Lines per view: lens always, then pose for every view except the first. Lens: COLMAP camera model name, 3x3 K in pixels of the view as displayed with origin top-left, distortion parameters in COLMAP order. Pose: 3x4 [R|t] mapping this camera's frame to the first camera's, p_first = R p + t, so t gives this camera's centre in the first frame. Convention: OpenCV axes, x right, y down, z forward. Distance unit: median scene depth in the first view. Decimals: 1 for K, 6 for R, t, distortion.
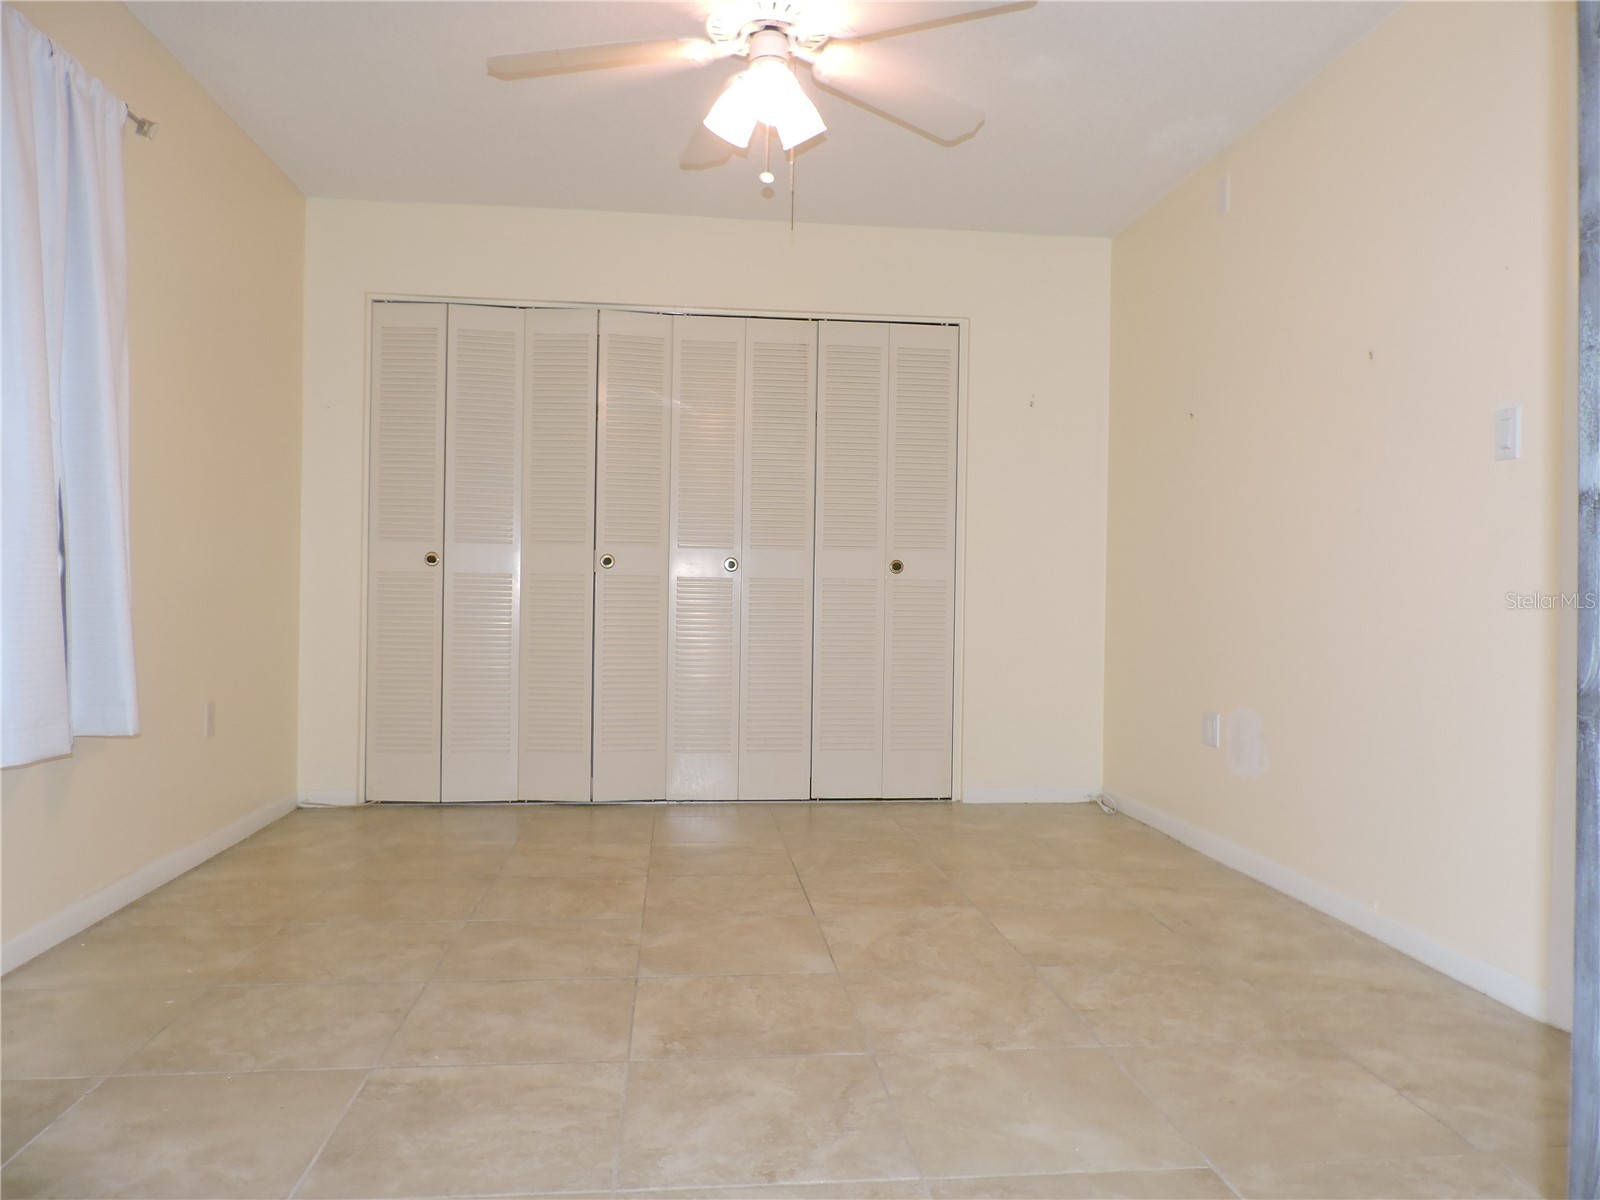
lens RADIAL K [[1141.5, 0, 800.1], [0, 1141.5, 602.0], [0, 0, 1]] dist [-0.021016, 0.005484]
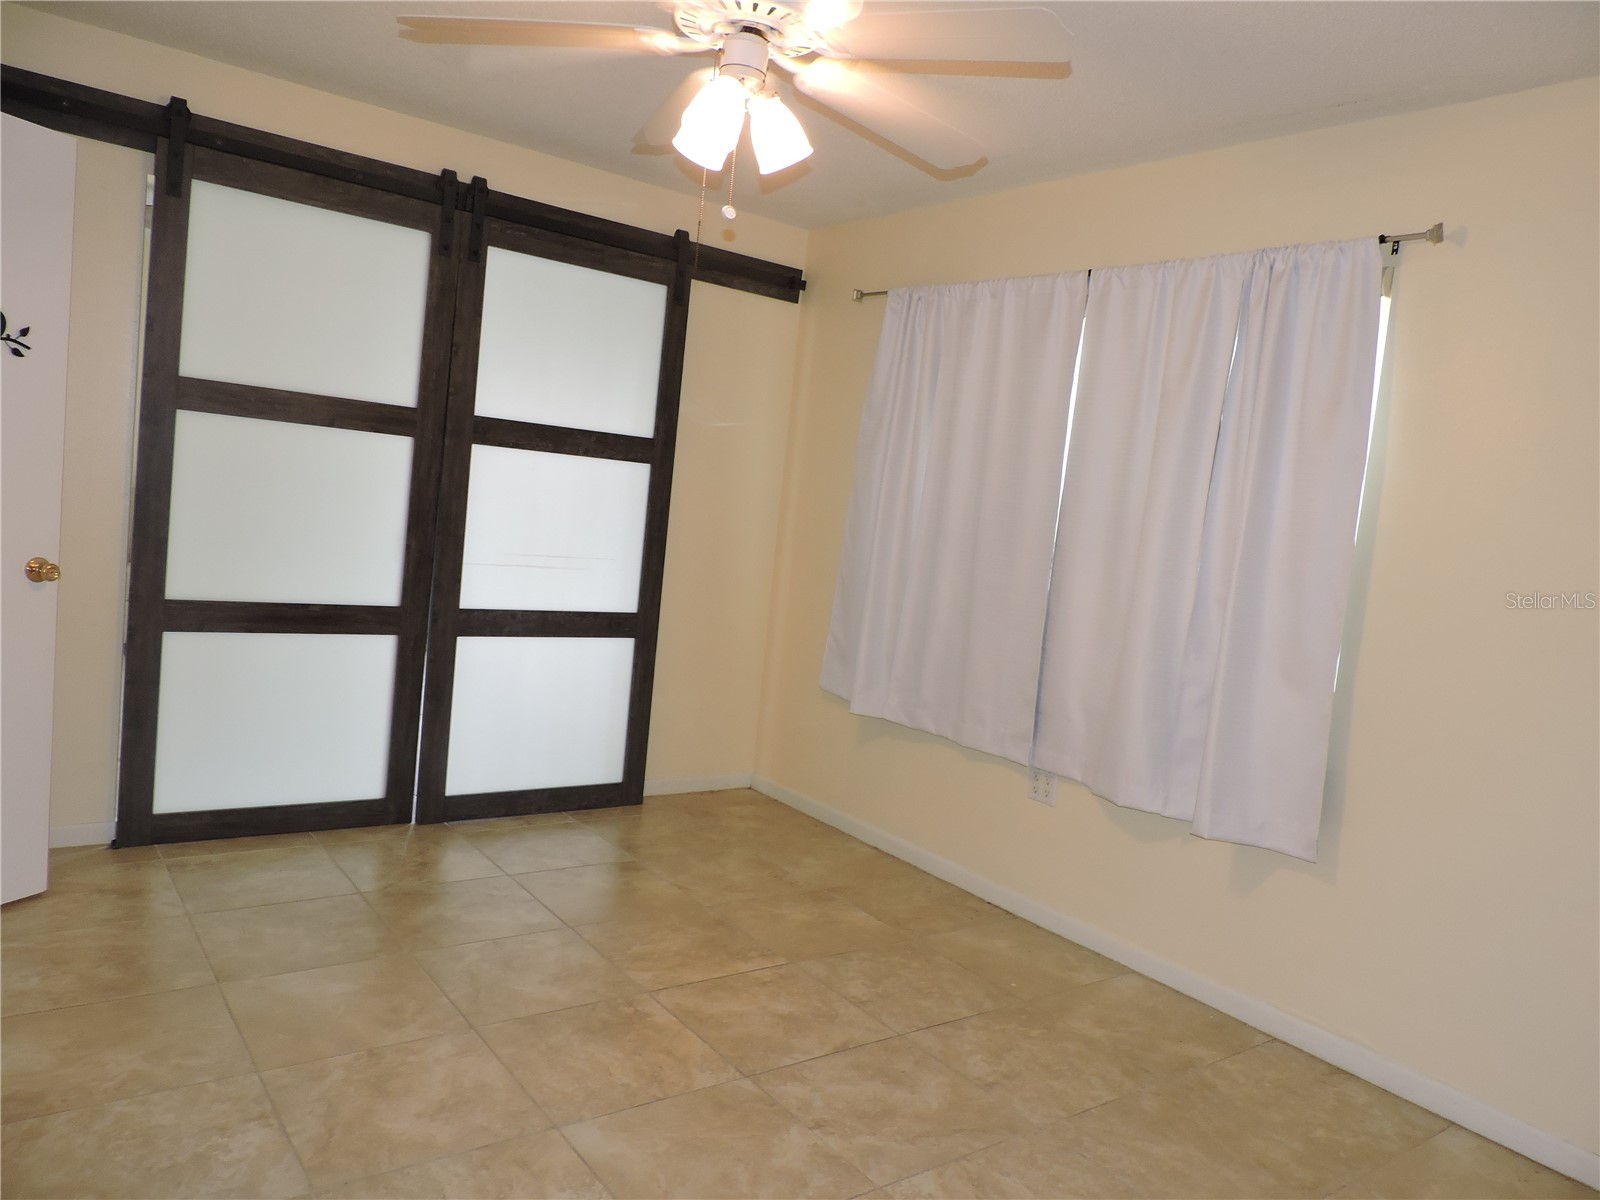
lens RADIAL K [[1141.5, 0, 796.7], [0, 1141.5, 604.3], [0, 0, 1]] dist [-0.021016, 0.005484]
pose [[-0.858895, -0.053359, -0.509365, 0.375254], [-0.119374, 0.988022, 0.097789, -0.192079], [0.498046, 0.144795, -0.854976, 1.979350]]
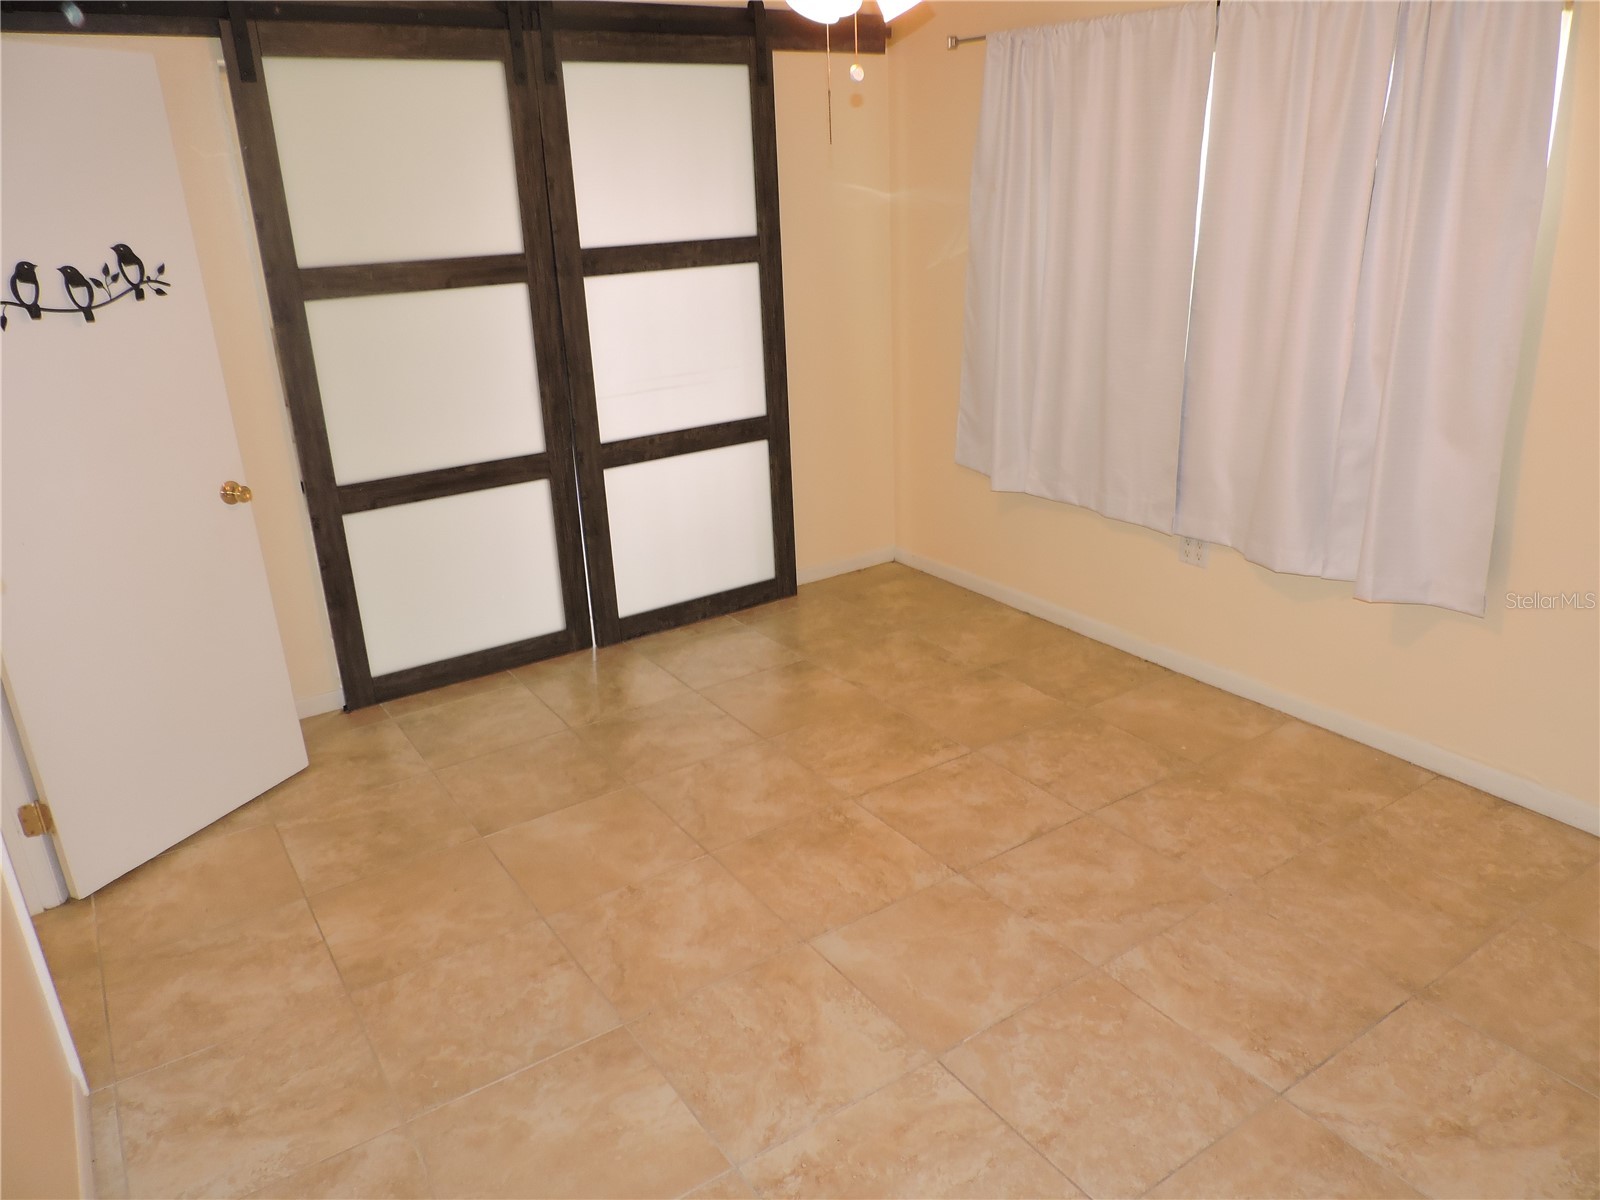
lens RADIAL K [[1141.5, 0, 797.0], [0, 1141.5, 606.5], [0, 0, 1]] dist [-0.021016, 0.005484]
pose [[-0.889487, 0.184234, -0.418175, 0.451982], [0.027249, 0.934880, 0.353916, -0.339022], [0.456147, 0.303409, -0.836584, 1.950902]]
